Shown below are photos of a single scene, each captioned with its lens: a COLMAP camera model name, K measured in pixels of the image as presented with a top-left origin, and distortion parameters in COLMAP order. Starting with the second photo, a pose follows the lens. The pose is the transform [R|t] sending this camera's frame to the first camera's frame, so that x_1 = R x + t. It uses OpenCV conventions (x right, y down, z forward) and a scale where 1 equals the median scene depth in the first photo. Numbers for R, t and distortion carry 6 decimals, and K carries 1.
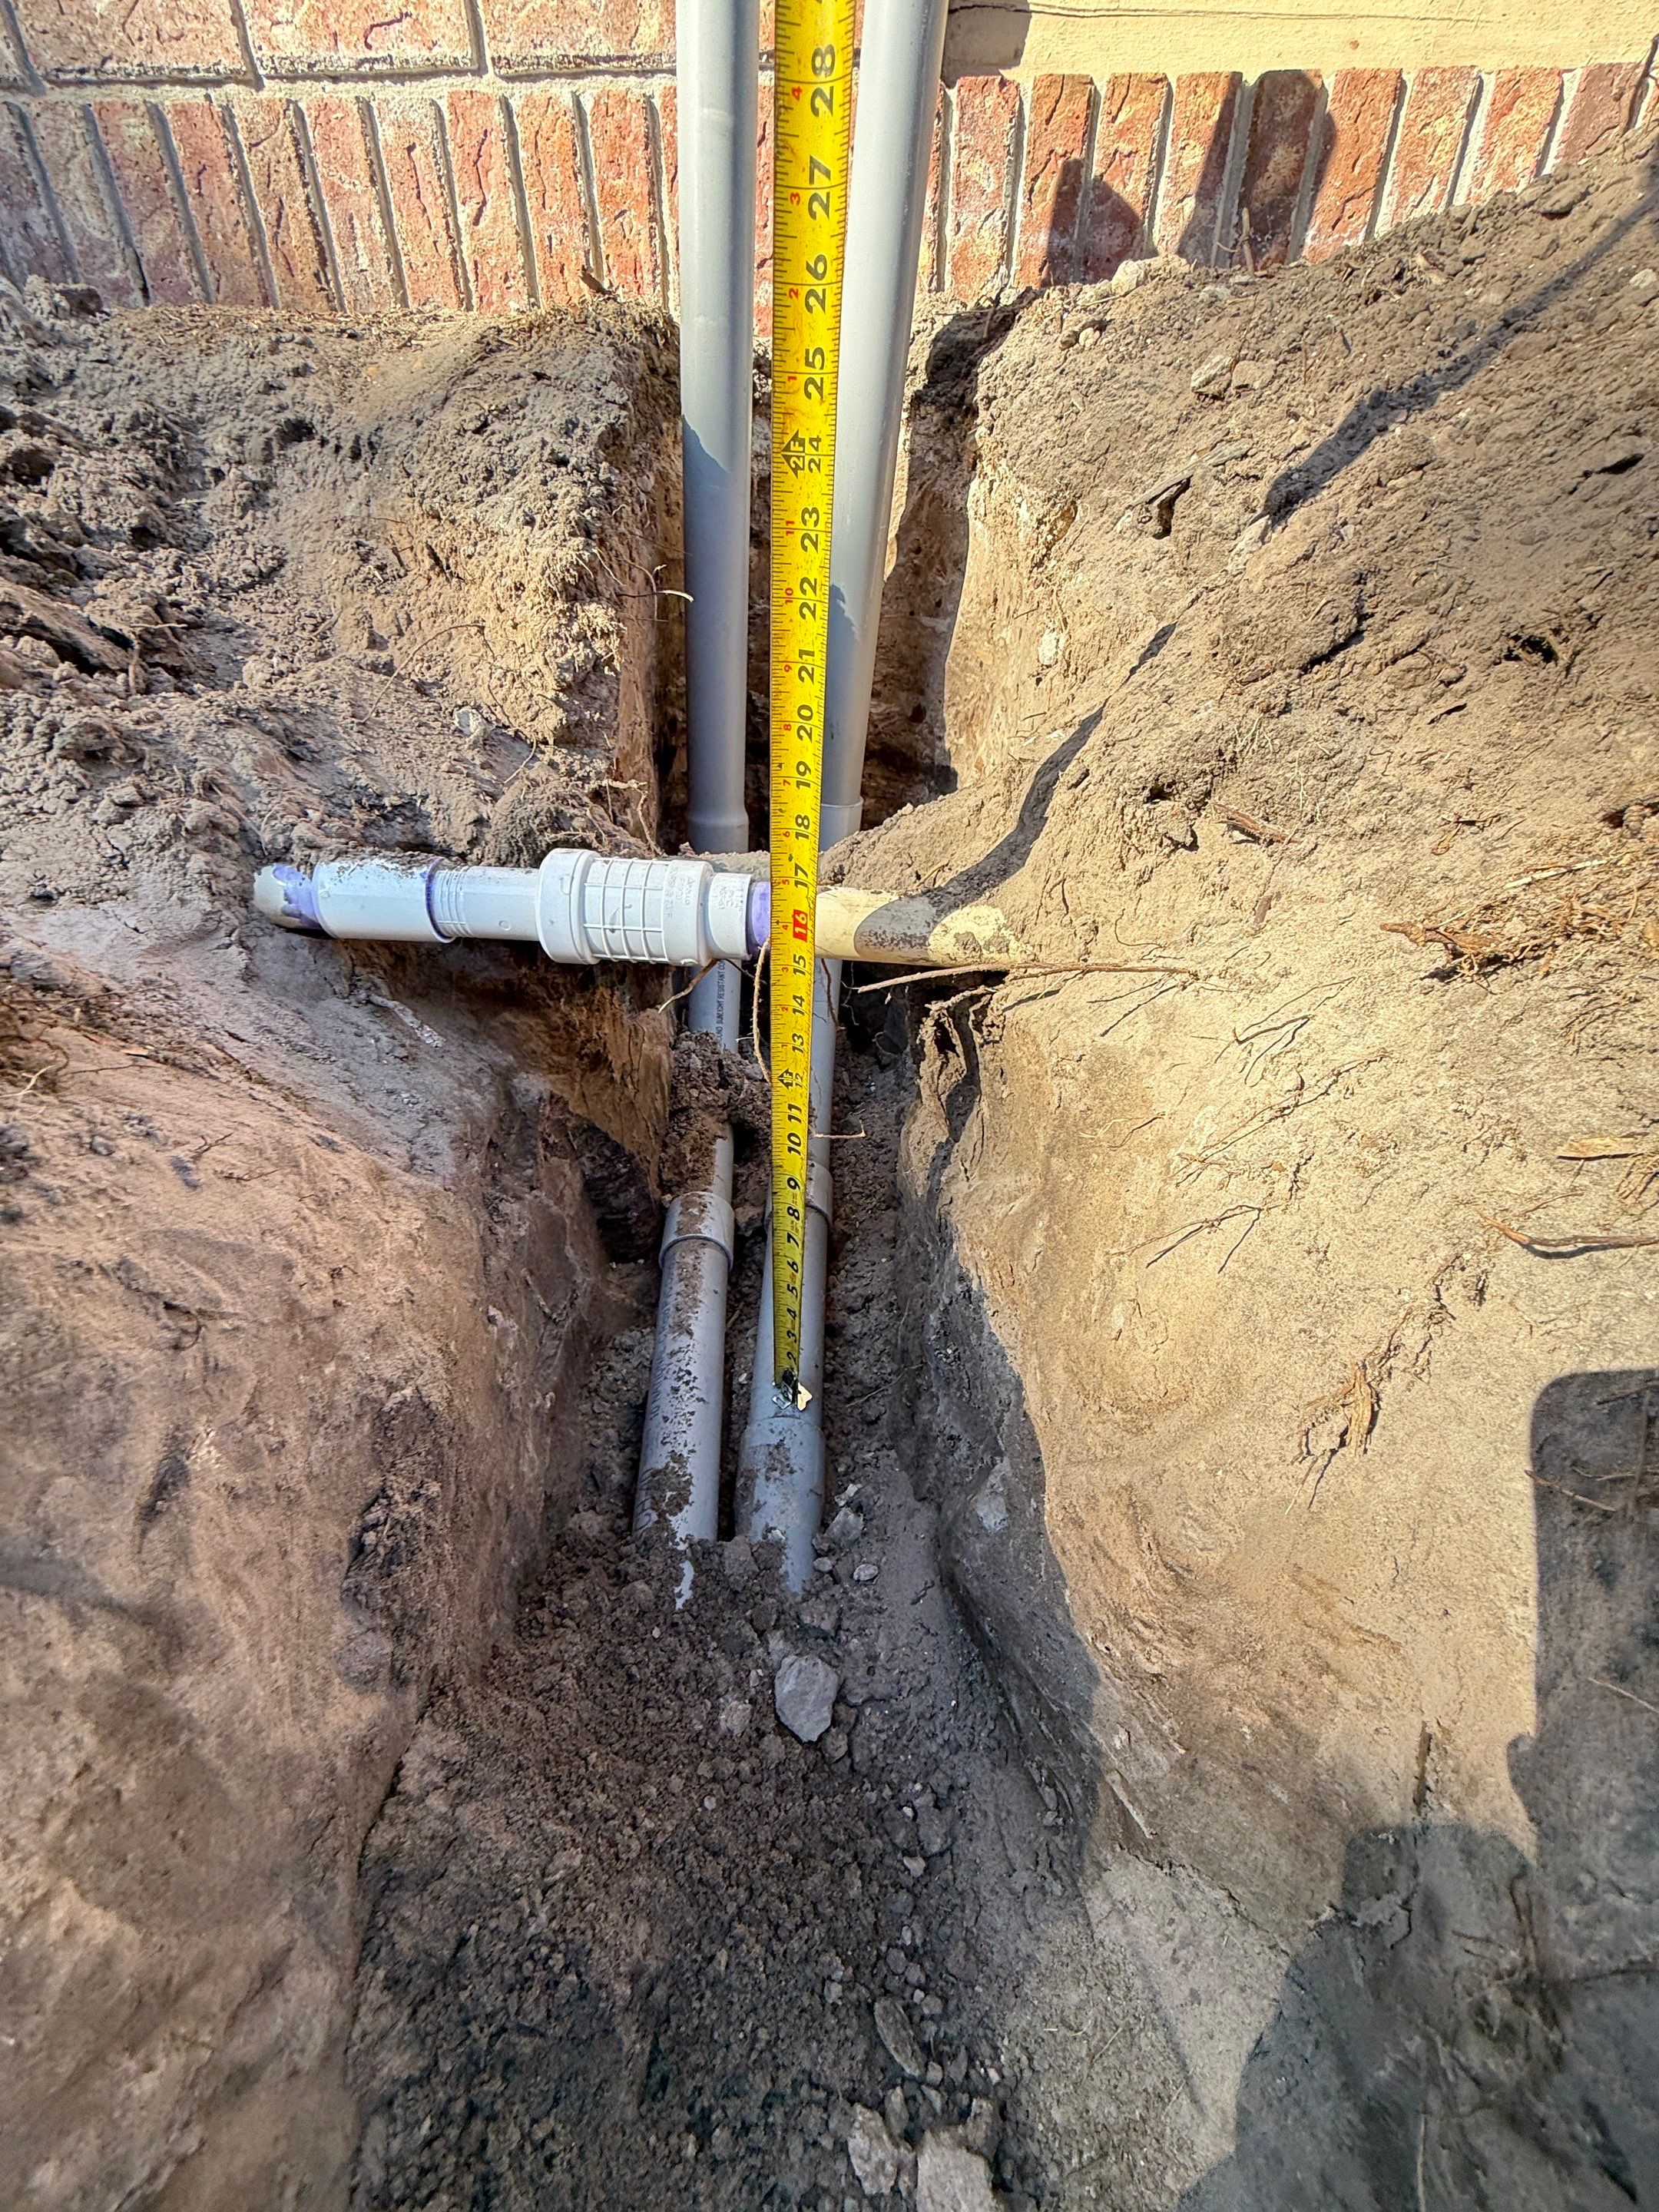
lens RADIAL K [[881.5, 0, 829.5], [0, 881.5, 1106.0], [0, 0, 1]] dist [-0.000037, -0.000120]
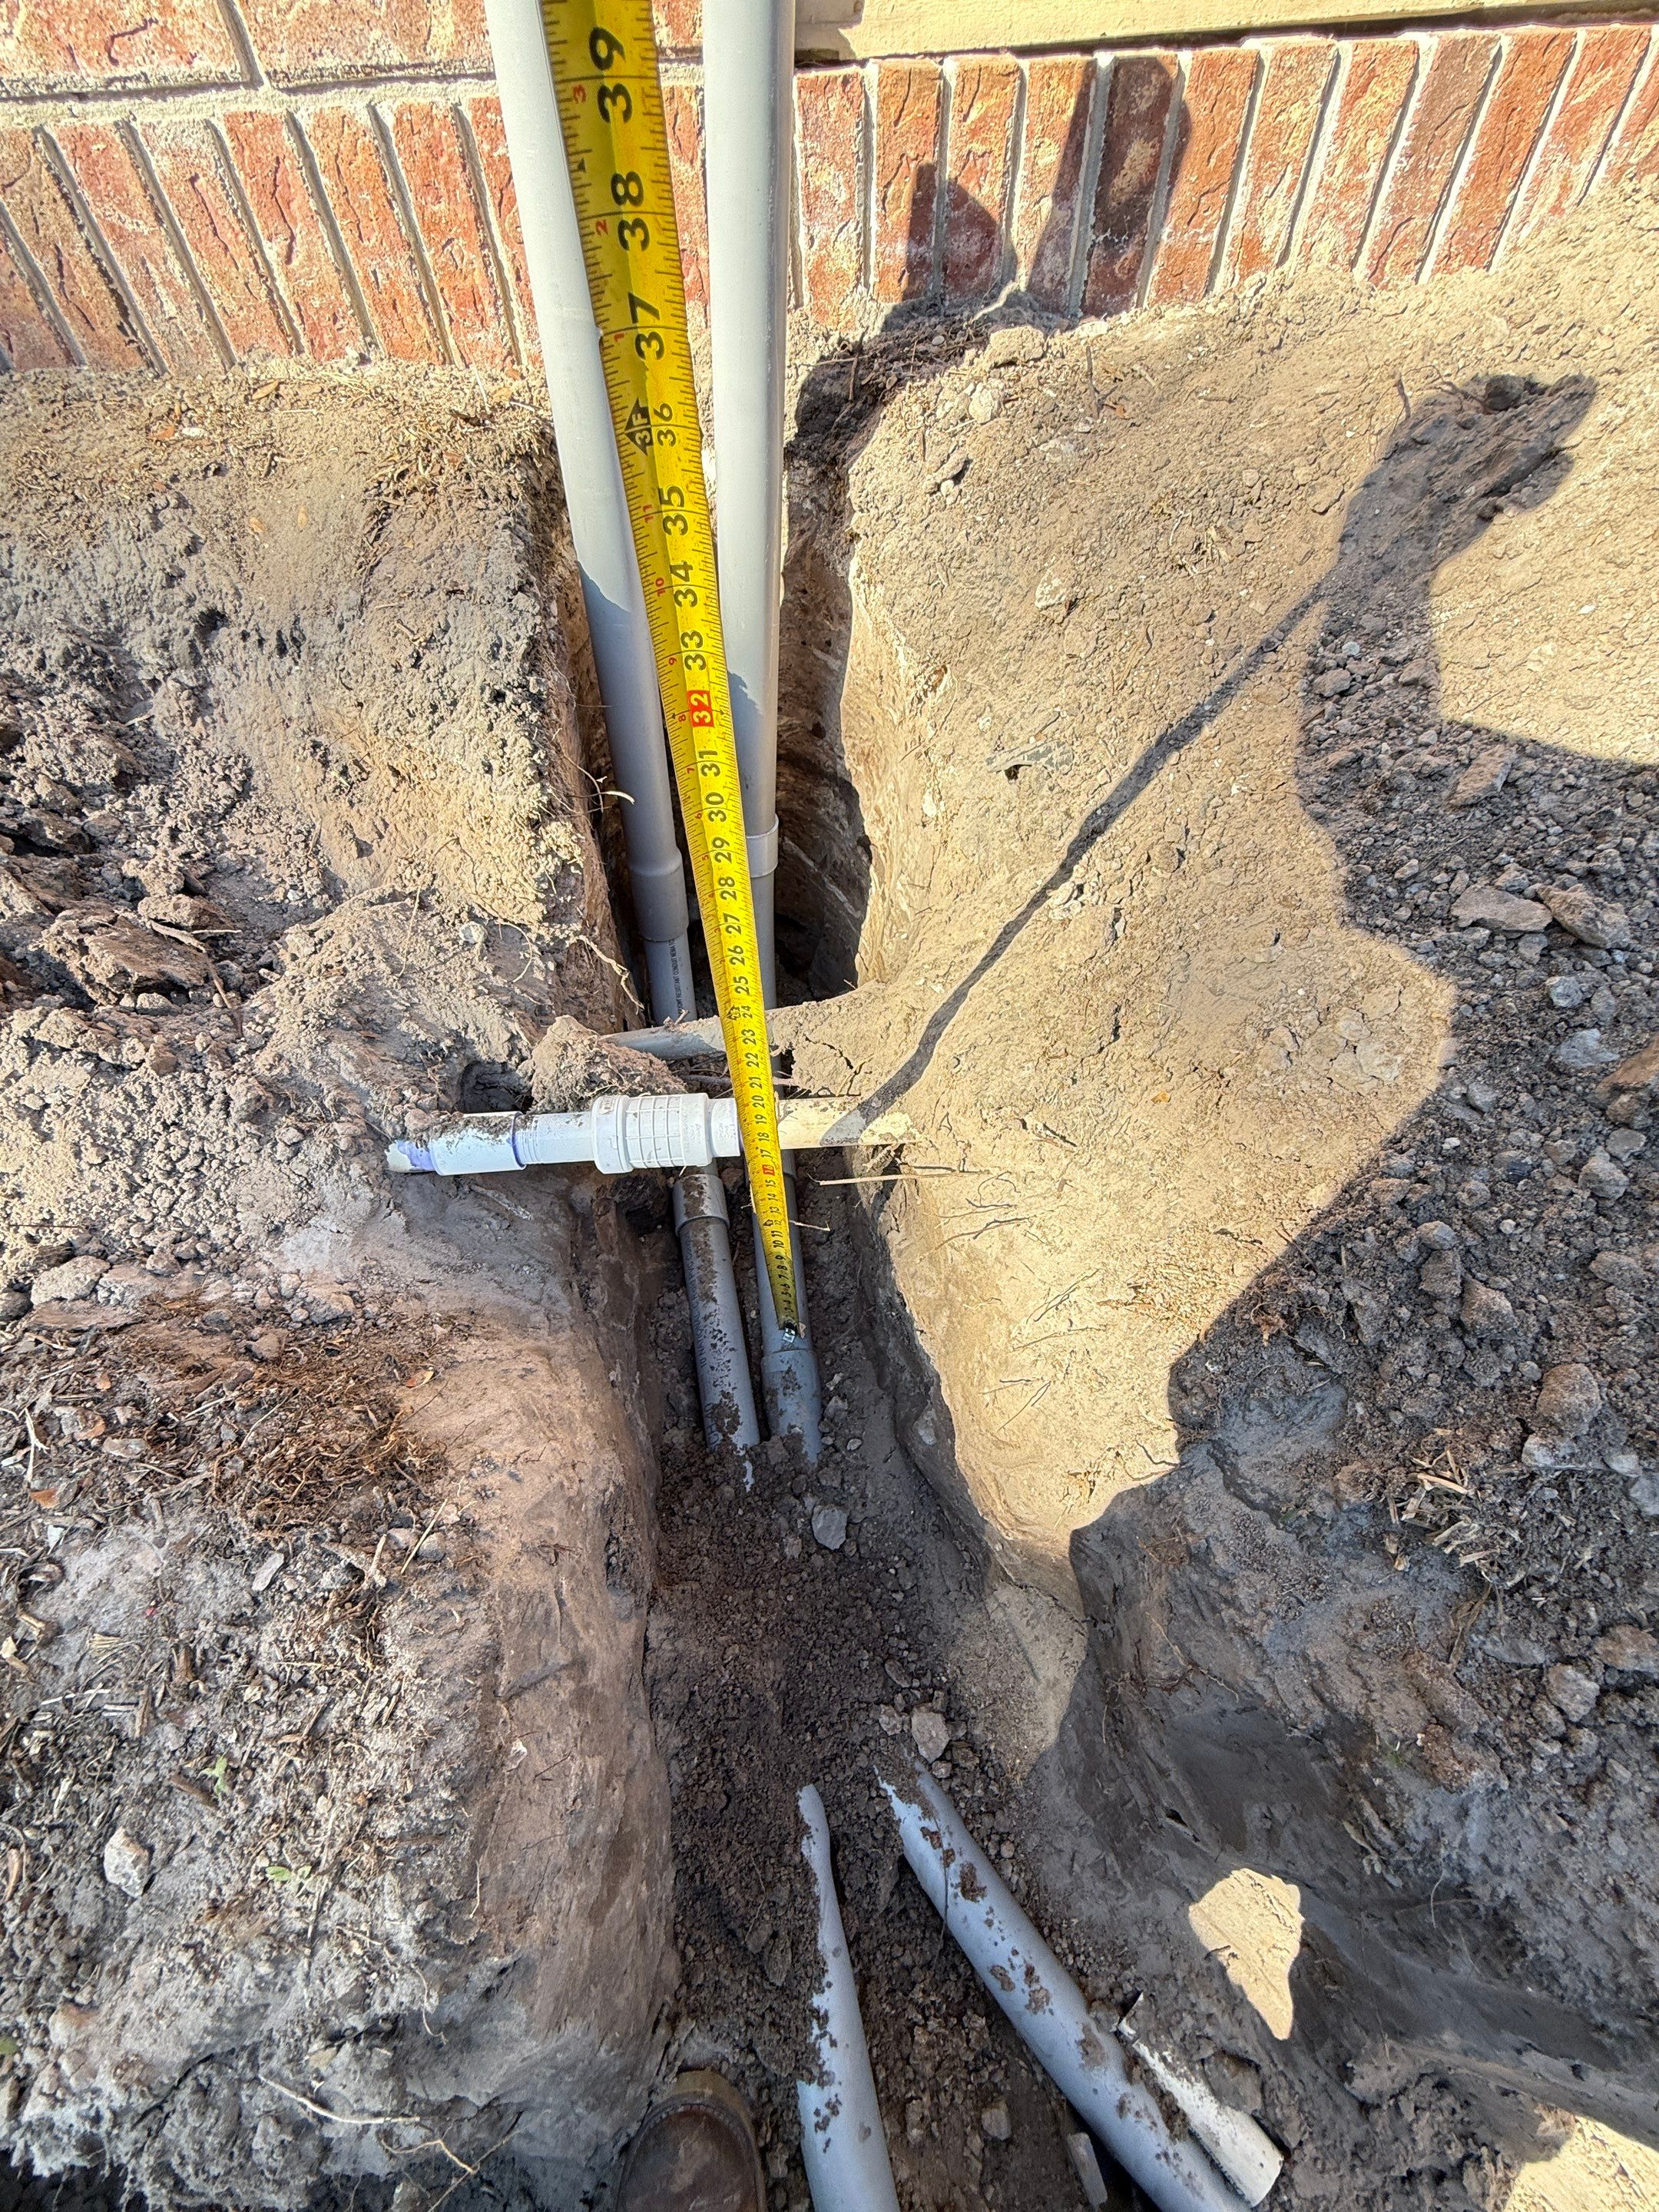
lens RADIAL K [[881.5, 0, 829.5], [0, 881.5, 1106.0], [0, 0, 1]] dist [-0.000037, -0.000120]
pose [[0.989547, -0.130627, 0.061107, -0.016979], [0.100324, 0.927930, 0.359000, -0.496934], [-0.103598, -0.349117, 0.931335, -0.233562]]
